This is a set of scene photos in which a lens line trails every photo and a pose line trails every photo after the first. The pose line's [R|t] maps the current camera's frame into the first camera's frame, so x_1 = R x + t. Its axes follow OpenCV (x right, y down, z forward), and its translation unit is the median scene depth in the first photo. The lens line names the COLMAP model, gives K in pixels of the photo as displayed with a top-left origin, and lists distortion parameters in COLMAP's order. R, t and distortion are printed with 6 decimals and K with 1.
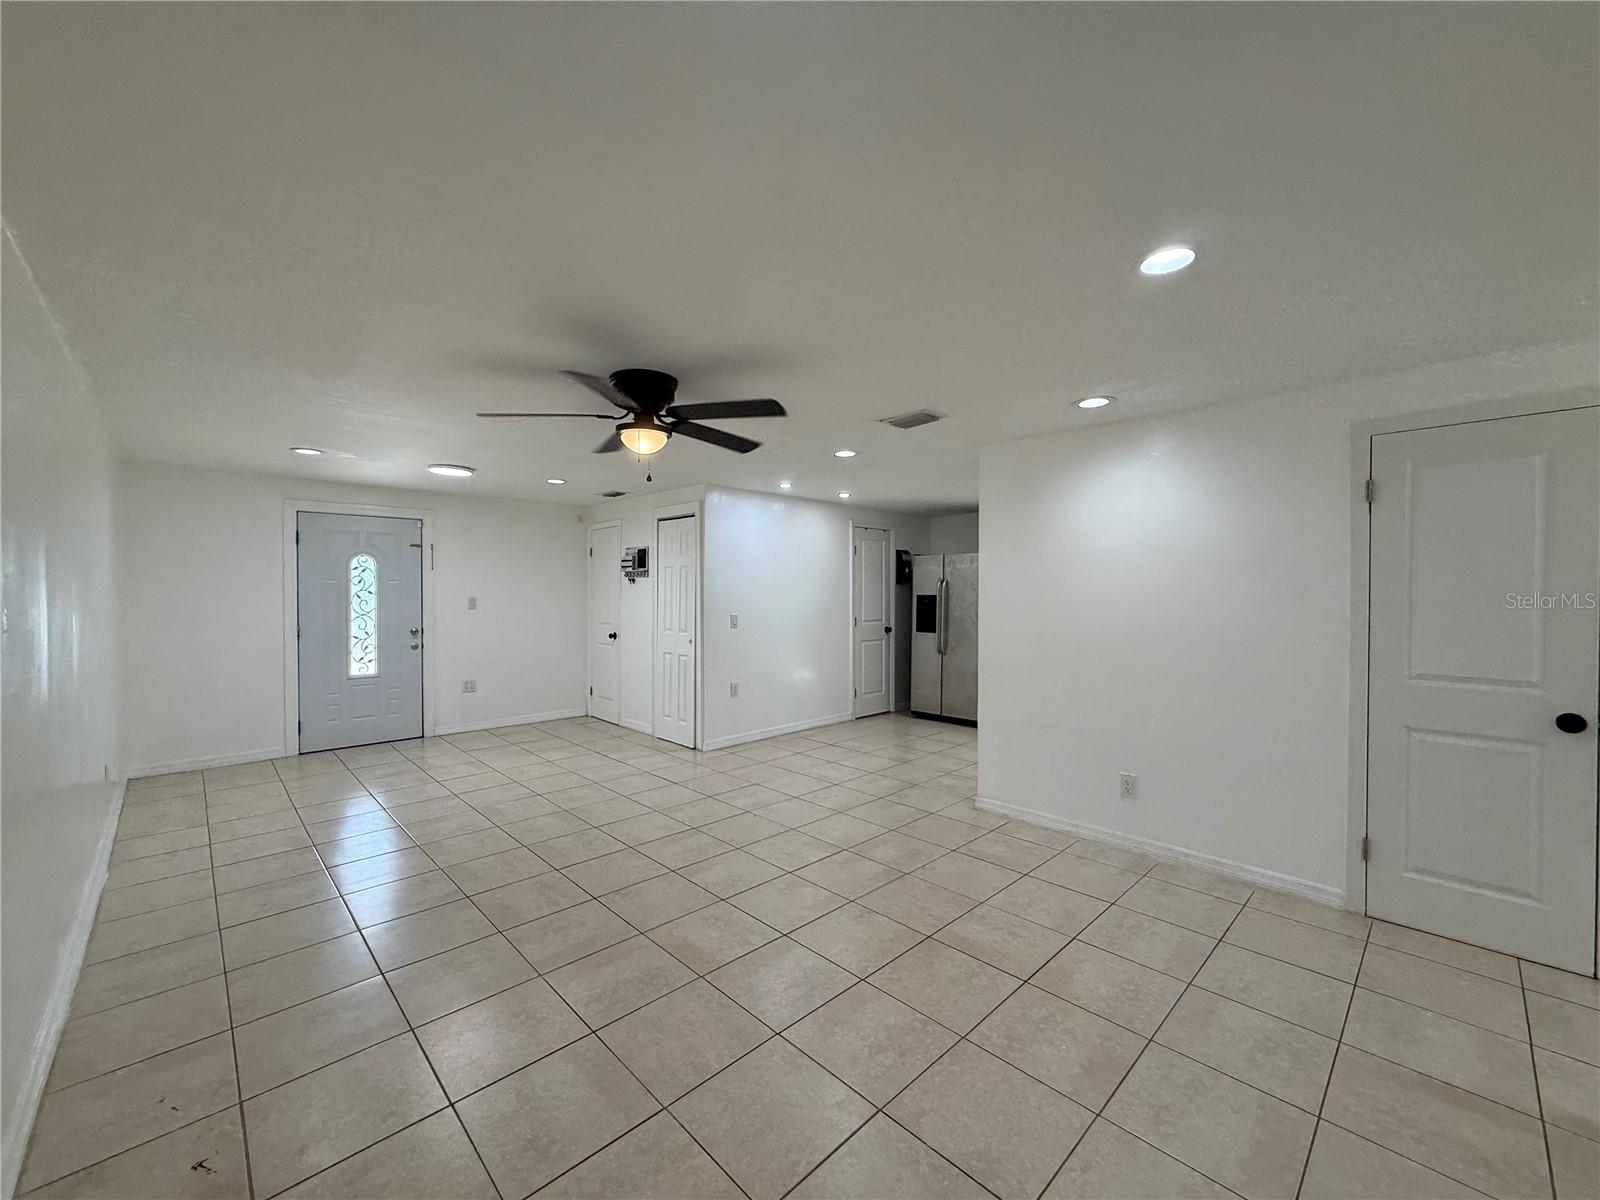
lens RADIAL K [[641.7, 0, 800.9], [0, 641.7, 598.1], [0, 0, 1]] dist [0.000201, -0.000262]
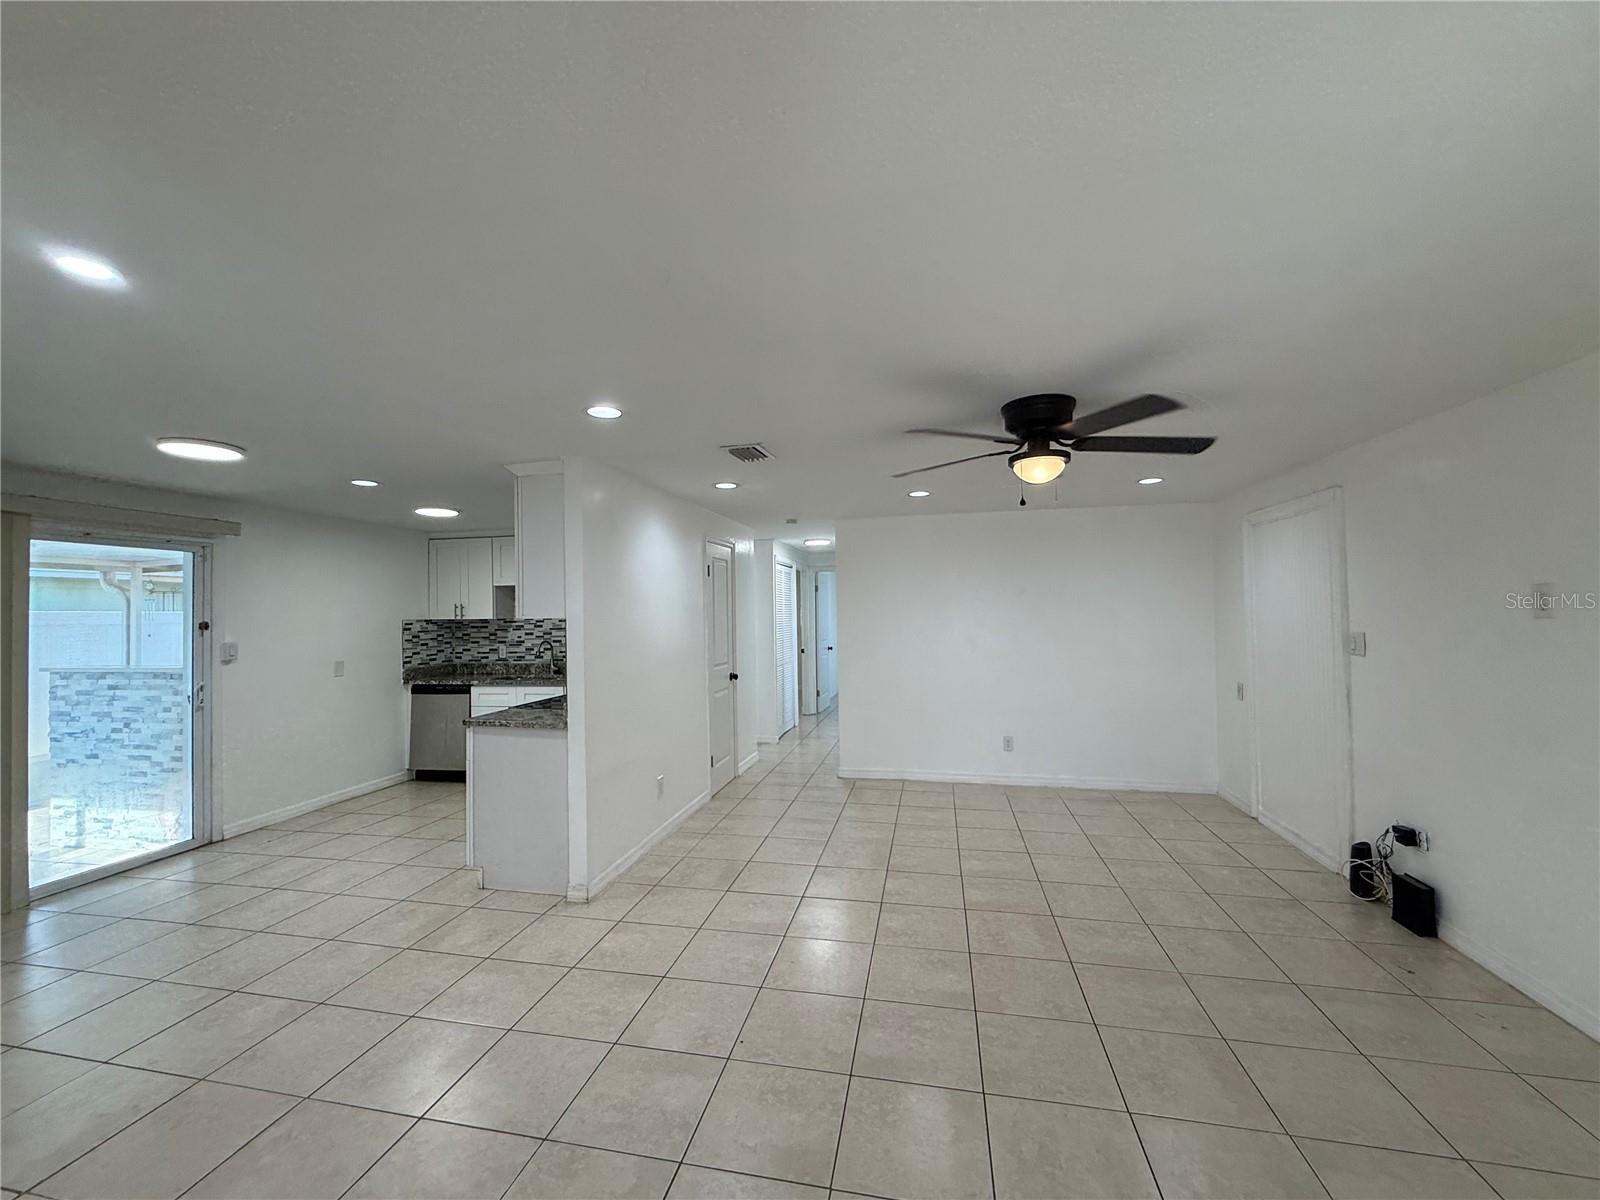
lens RADIAL K [[641.7, 0, 800.0], [0, 641.7, 600.0], [0, 0, 1]] dist [0.000201, -0.000262]
pose [[-0.559188, 0.022874, 0.828725, -0.539411], [0.024608, 0.999637, -0.010987, -0.034240], [-0.828675, 0.014250, -0.559548, 1.196332]]
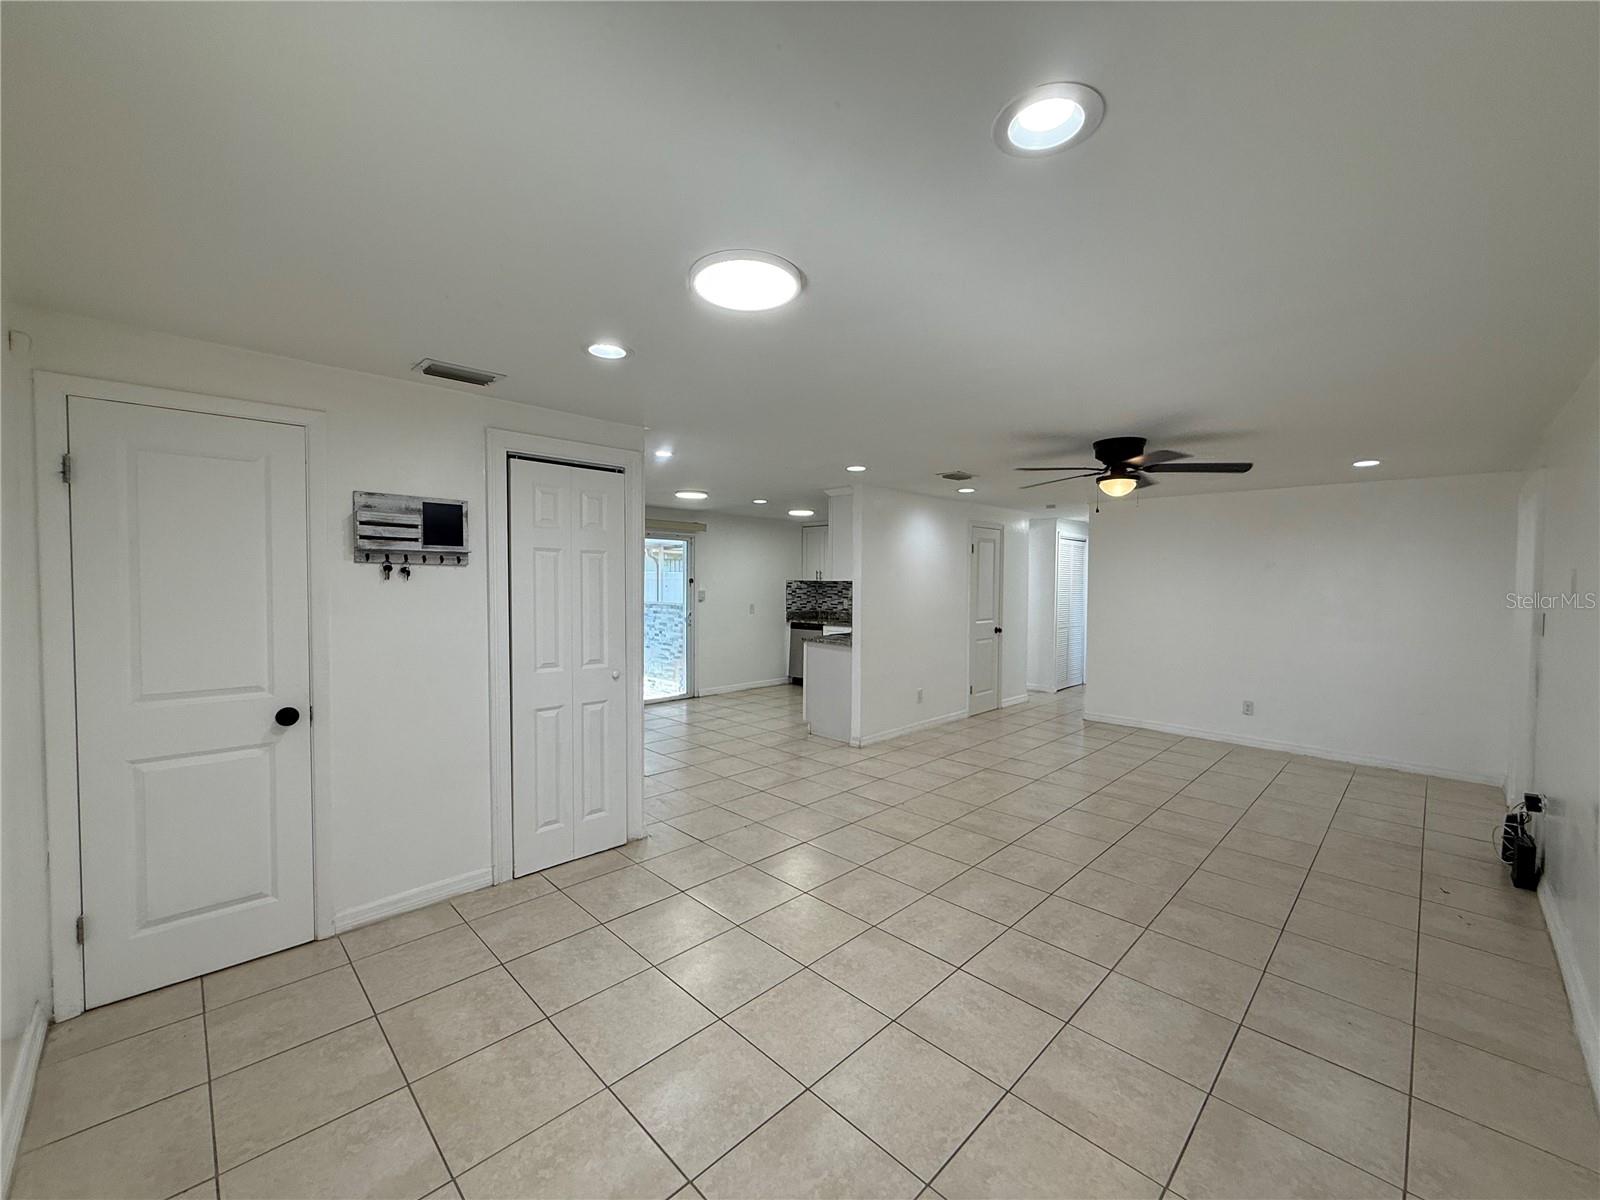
lens RADIAL K [[641.7, 0, 798.8], [0, 641.7, 598.2], [0, 0, 1]] dist [0.000201, -0.000262]
pose [[-0.016287, -0.030610, 0.999399, -1.062085], [0.003887, 0.999522, 0.030677, -0.033397], [-0.999860, 0.004384, -0.016160, 1.125154]]
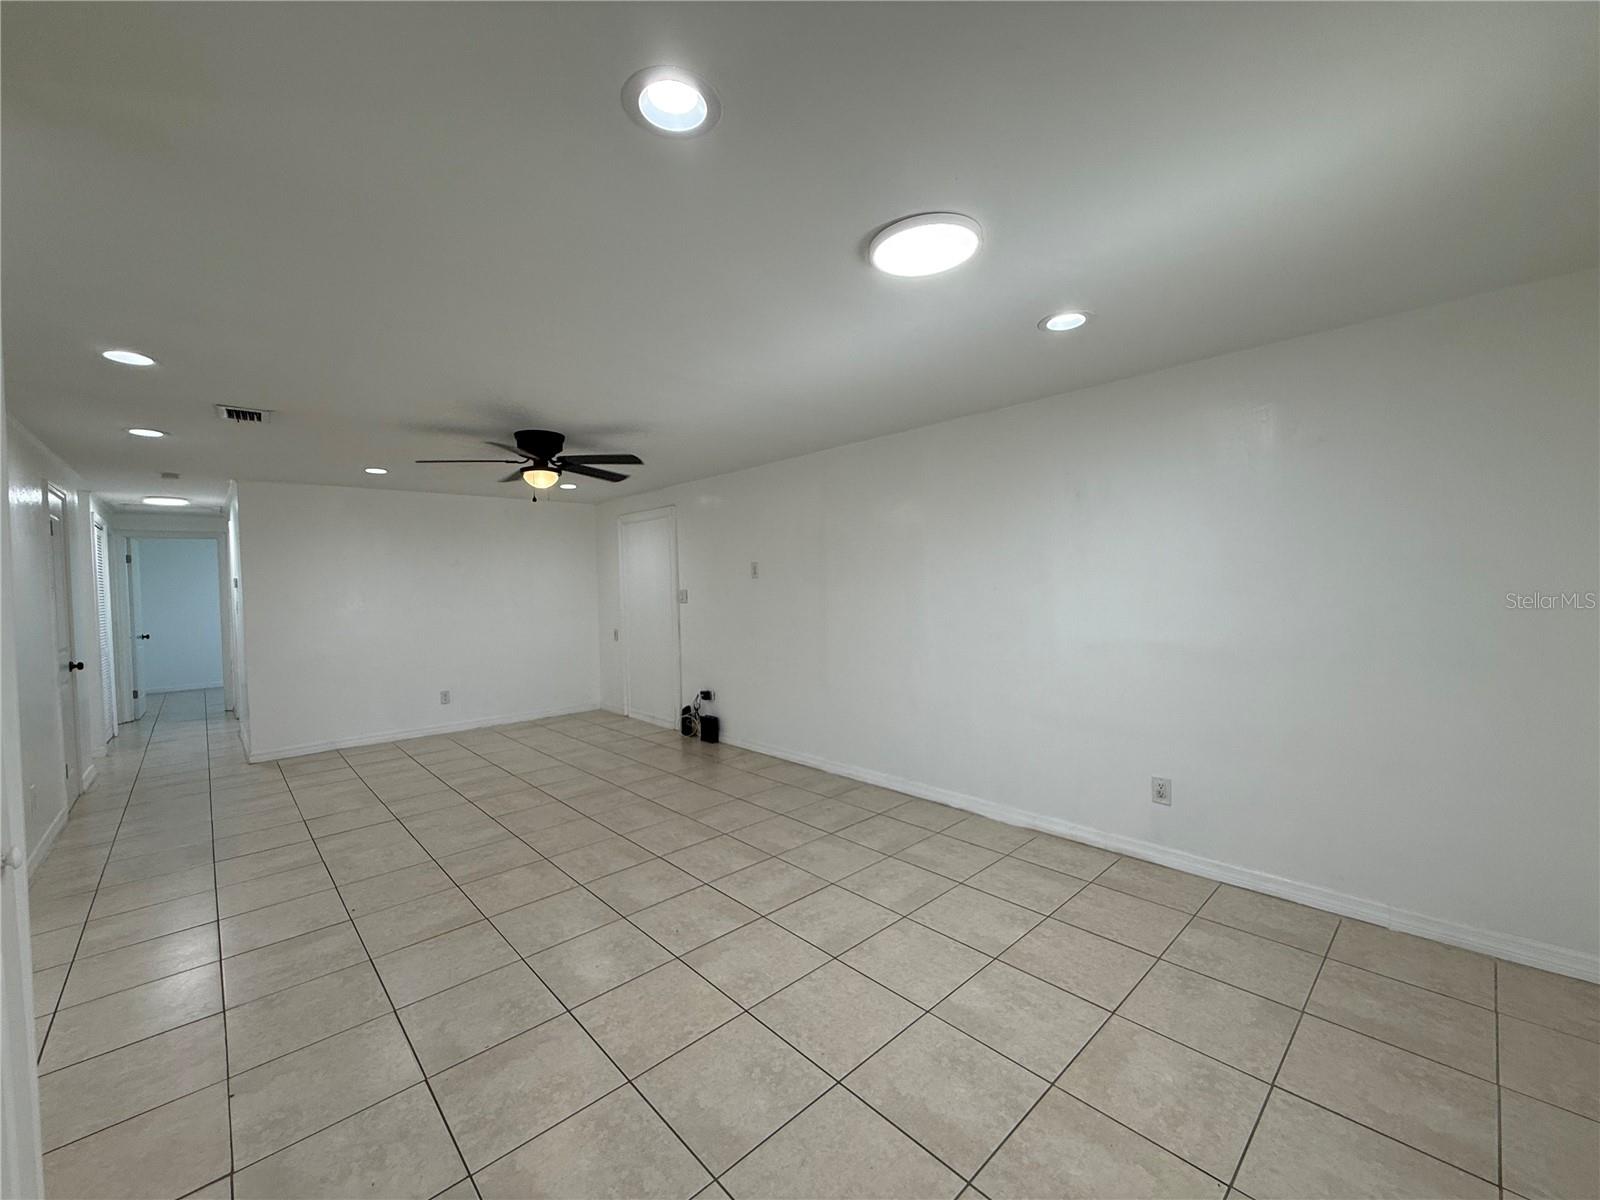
lens RADIAL K [[641.7, 0, 803.0], [0, 641.7, 599.3], [0, 0, 1]] dist [0.000201, -0.000262]
pose [[-0.999638, 0.022439, 0.014862, -0.548951], [0.023009, 0.998958, 0.039409, -0.014710], [-0.013962, 0.039736, -0.999113, 1.588290]]
